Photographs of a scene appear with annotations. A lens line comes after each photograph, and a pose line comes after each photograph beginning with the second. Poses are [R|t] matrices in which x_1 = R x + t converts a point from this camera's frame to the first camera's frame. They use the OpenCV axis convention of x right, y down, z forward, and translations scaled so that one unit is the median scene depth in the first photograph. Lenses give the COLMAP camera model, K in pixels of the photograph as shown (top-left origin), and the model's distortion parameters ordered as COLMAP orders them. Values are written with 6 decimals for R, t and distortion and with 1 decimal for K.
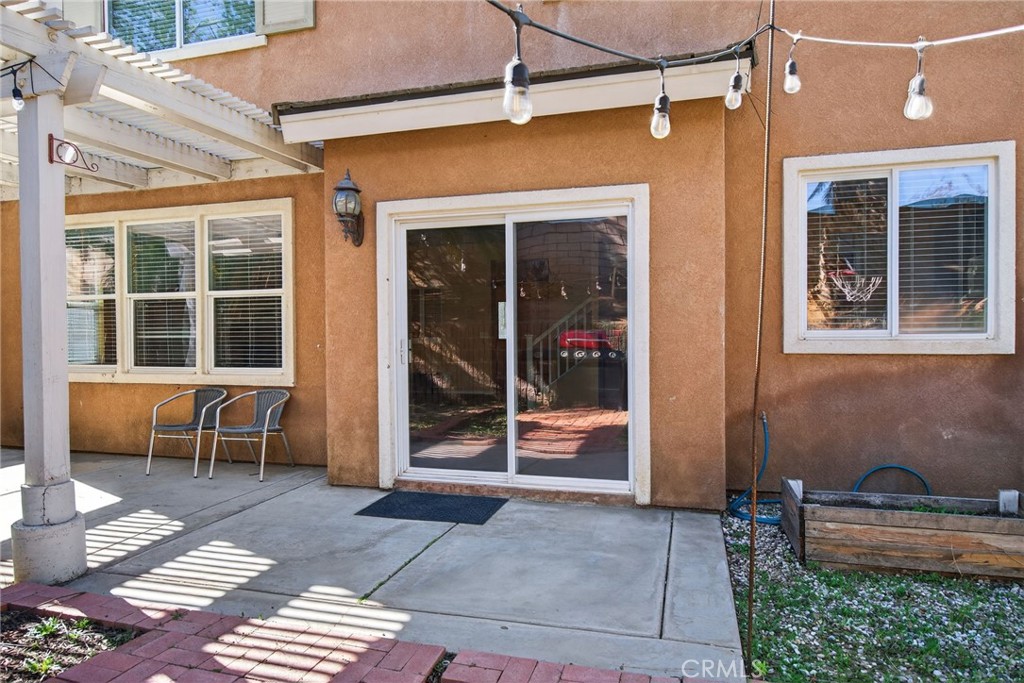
lens RADIAL K [[613.5, 0, 512.0], [0, 613.5, 341.5], [0, 0, 1]] dist [0.001232, 0.000214]
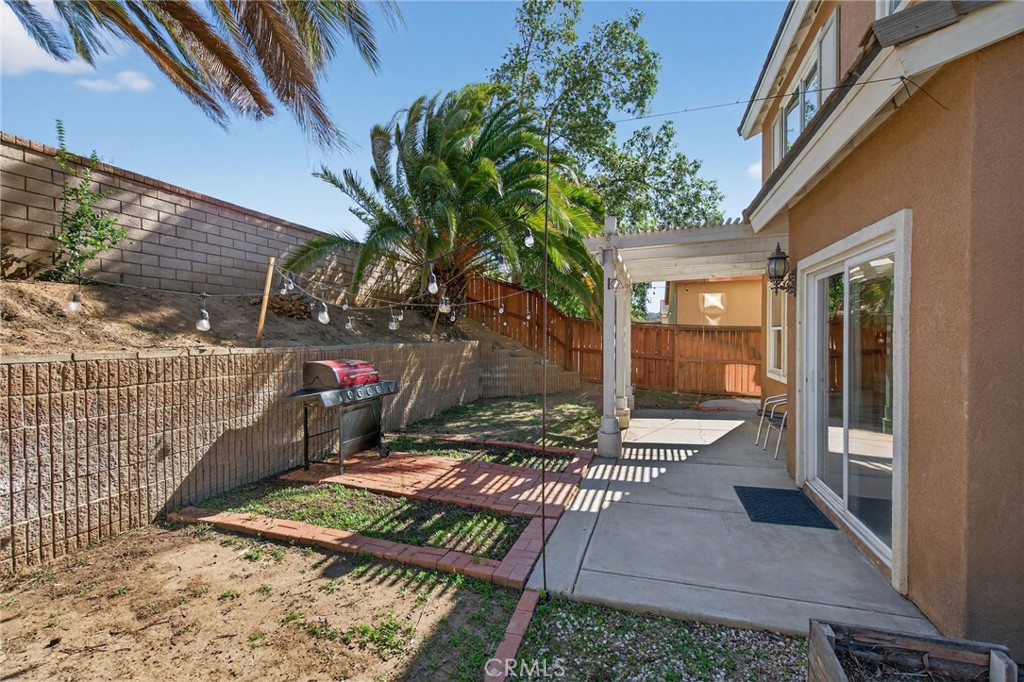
lens RADIAL K [[460.5, 0, 512.0], [0, 460.5, 341.0], [0, 0, 1]] dist [0.000188, -0.000271]
pose [[-0.013073, 0.017243, -0.999766, 0.977548], [-0.005844, 0.999833, 0.017321, -0.098323], [0.999897, 0.006069, -0.012970, 0.546969]]
